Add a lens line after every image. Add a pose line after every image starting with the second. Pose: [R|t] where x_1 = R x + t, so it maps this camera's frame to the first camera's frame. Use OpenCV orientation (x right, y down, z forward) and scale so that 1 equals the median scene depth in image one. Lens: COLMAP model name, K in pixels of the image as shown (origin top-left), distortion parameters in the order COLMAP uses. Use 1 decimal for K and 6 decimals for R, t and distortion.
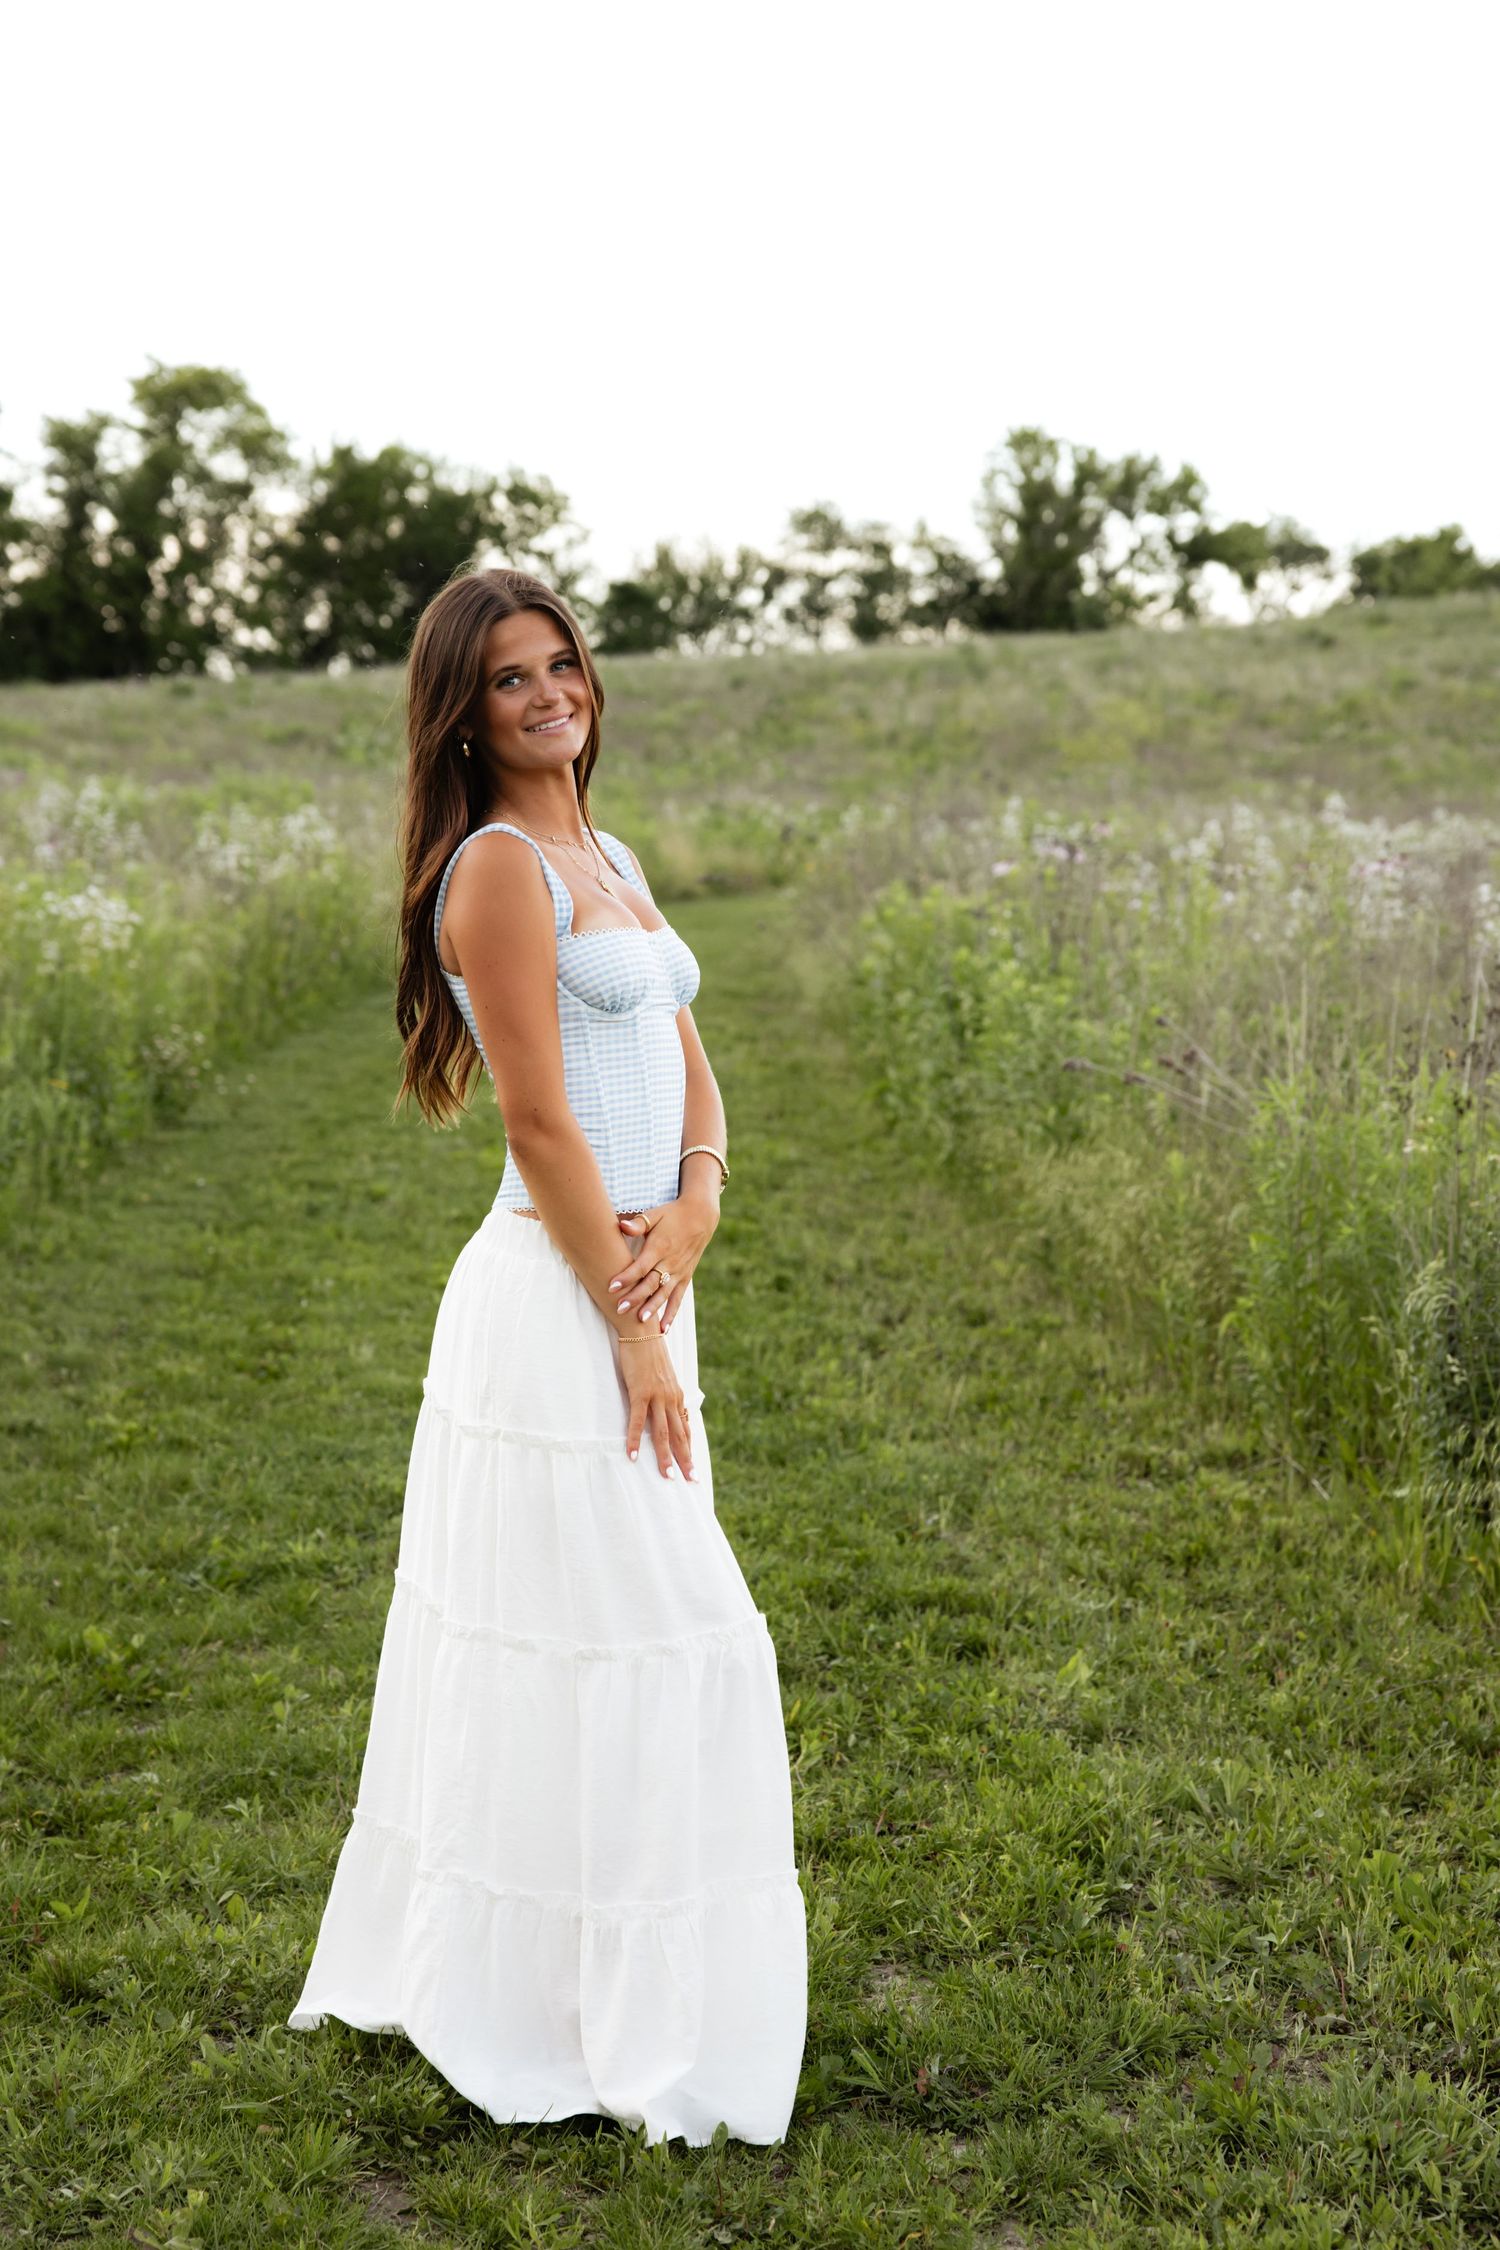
lens RADIAL K [[2311.5, 0, 760.0], [0, 2311.5, 1122.9], [0, 0, 1]] dist [0.004409, 0.000000]
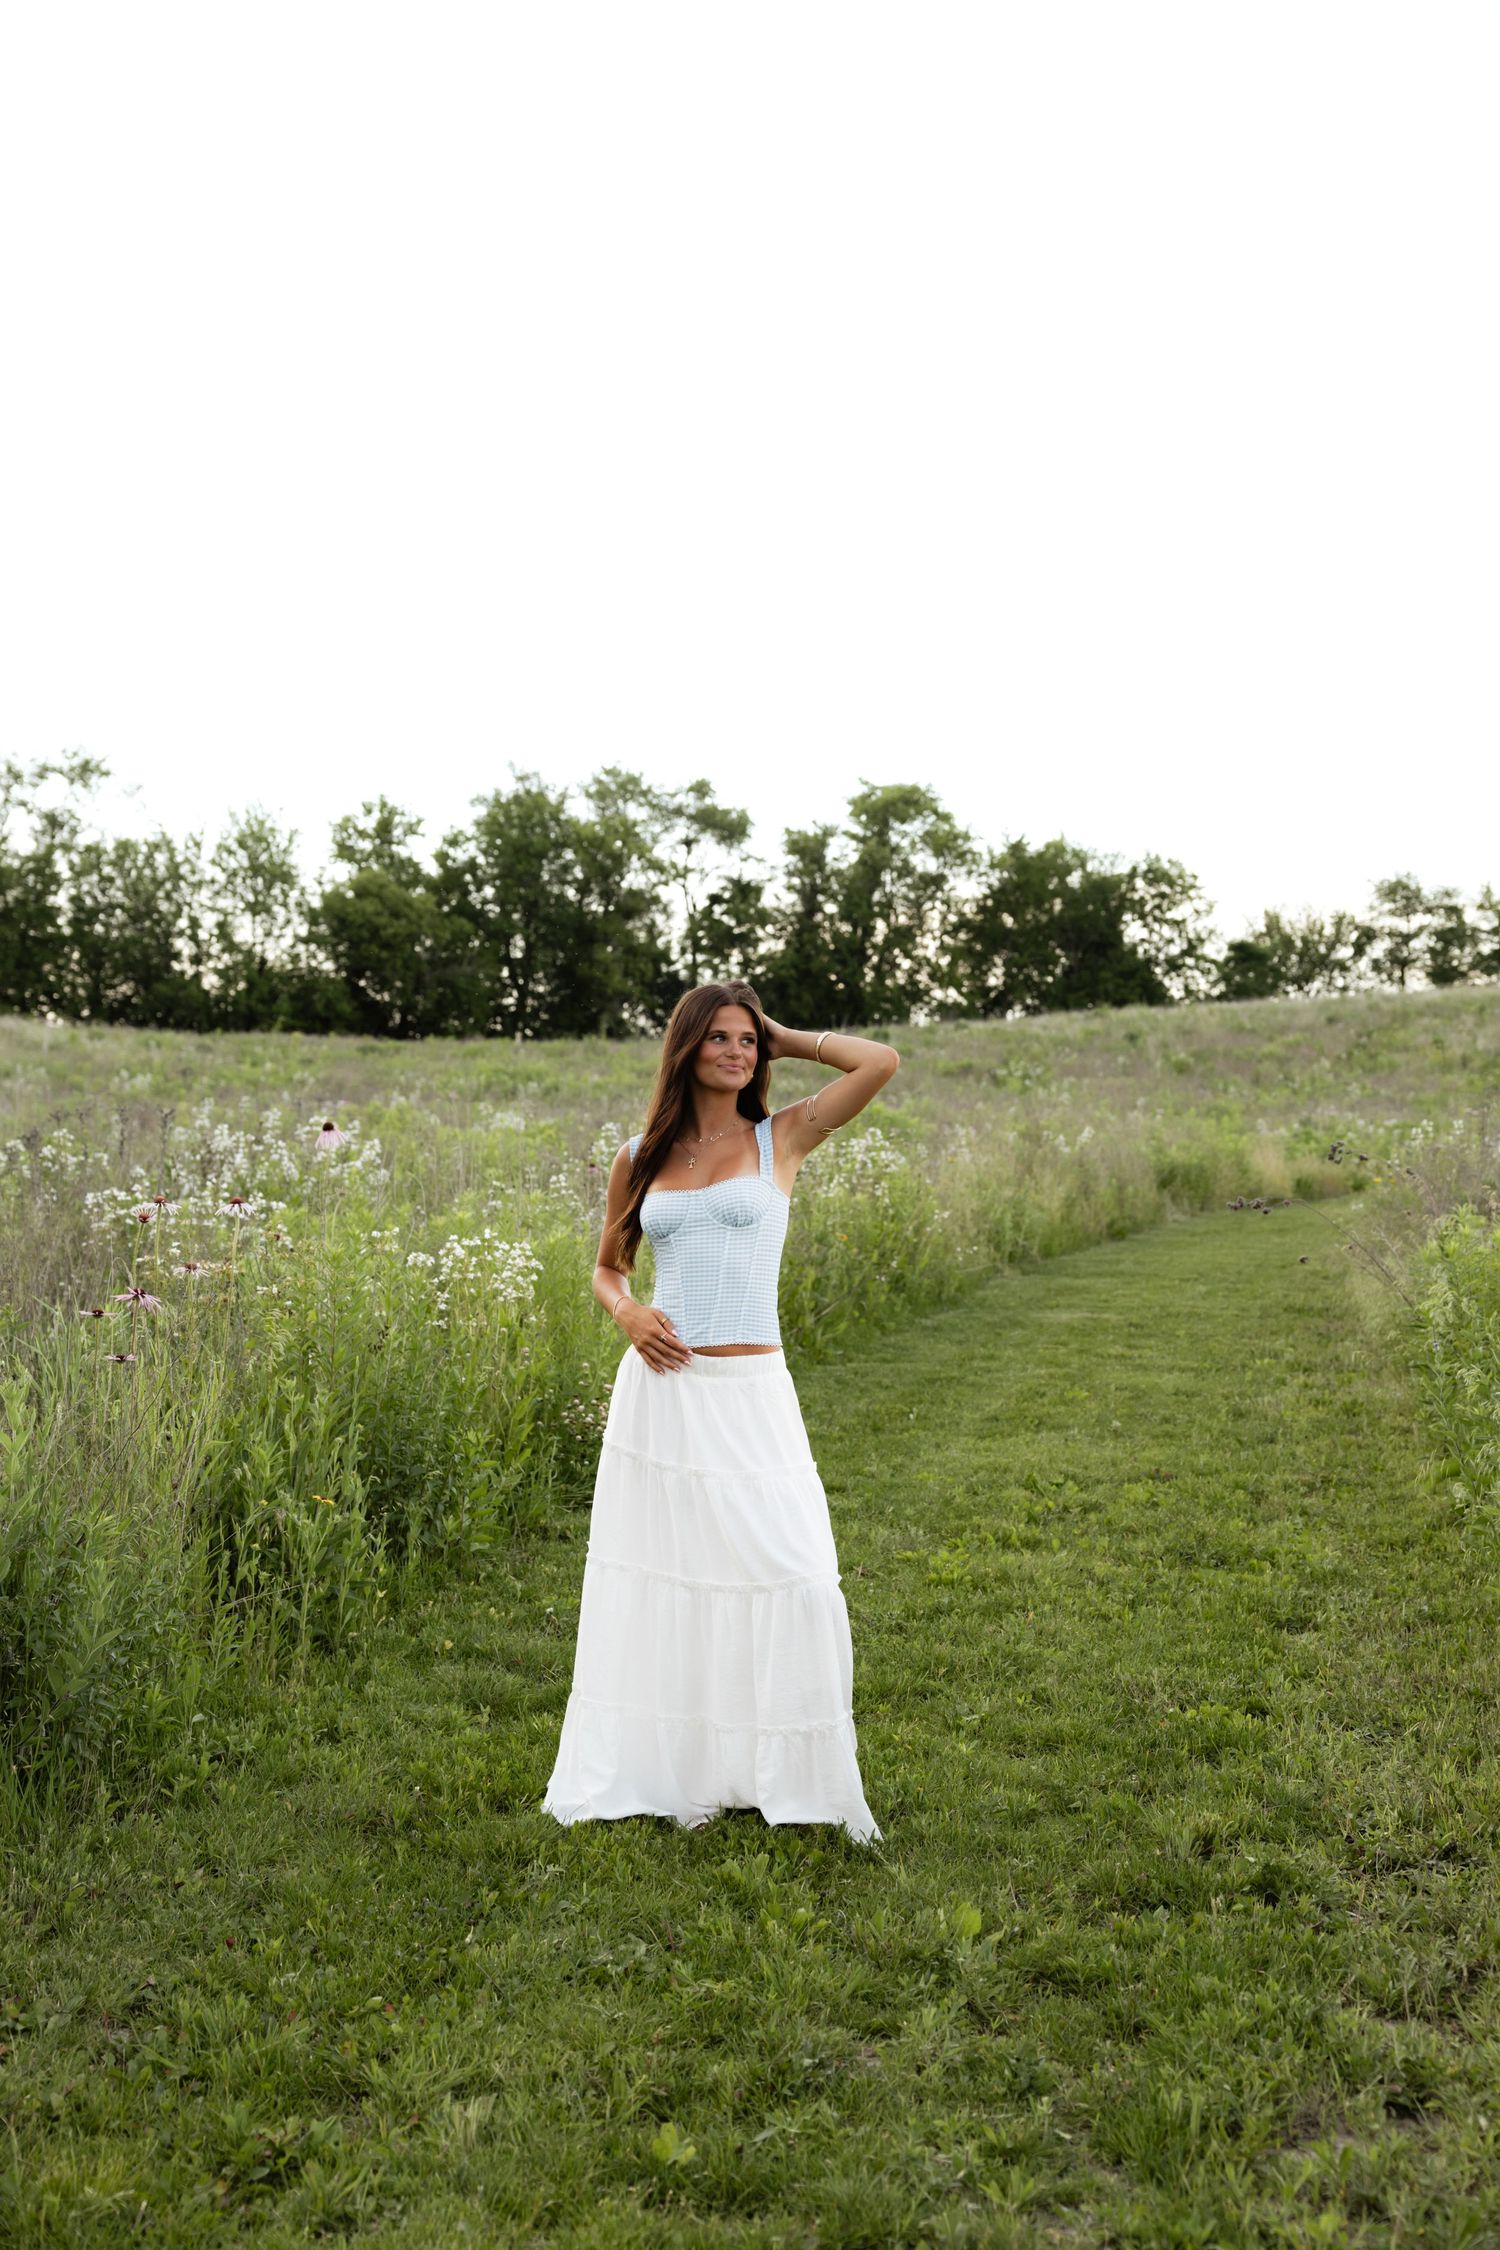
lens RADIAL K [[2972.1, 0, 747.4], [0, 2972.1, 1137.4], [0, 0, 1]] dist [0.013612, 0.000000]
pose [[0.984627, -0.013630, -0.174136, -0.043165], [-0.009427, 0.991351, -0.130901, 0.081103], [0.174414, 0.130531, 0.975982, -0.592081]]
